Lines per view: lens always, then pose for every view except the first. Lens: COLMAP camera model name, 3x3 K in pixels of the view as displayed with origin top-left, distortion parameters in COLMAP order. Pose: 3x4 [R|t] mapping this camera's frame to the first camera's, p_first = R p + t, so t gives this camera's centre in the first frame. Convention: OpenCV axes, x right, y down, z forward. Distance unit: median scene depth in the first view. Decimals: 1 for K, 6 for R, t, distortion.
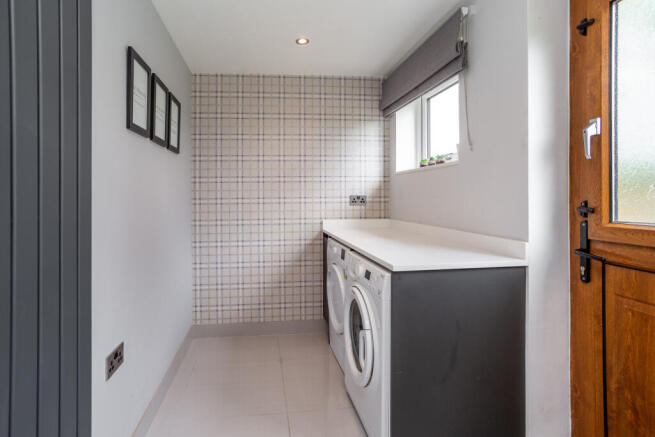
lens RADIAL K [[323.6, 0, 326.4], [0, 323.6, 197.4], [0, 0, 1]] dist [-0.000279, 0.000241]
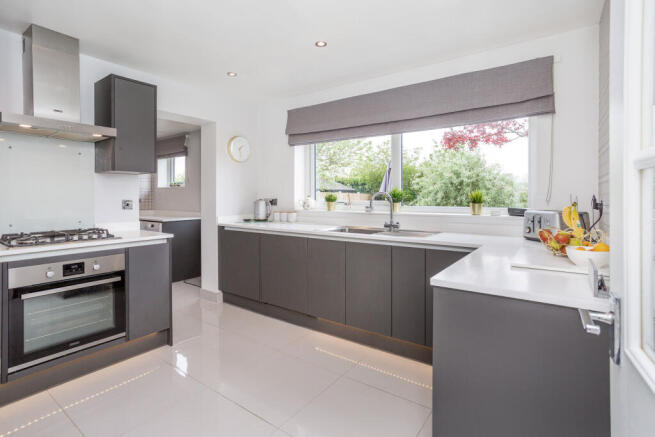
lens RADIAL K [[323.6, 0, 326.4], [0, 323.6, 197.4], [0, 0, 1]] dist [-0.000279, 0.000241]
pose [[0.732896, -0.001597, 0.680338, -0.456177], [-0.001411, 0.999992, 0.003868, -0.028668], [-0.680339, -0.003795, 0.732888, -1.440488]]
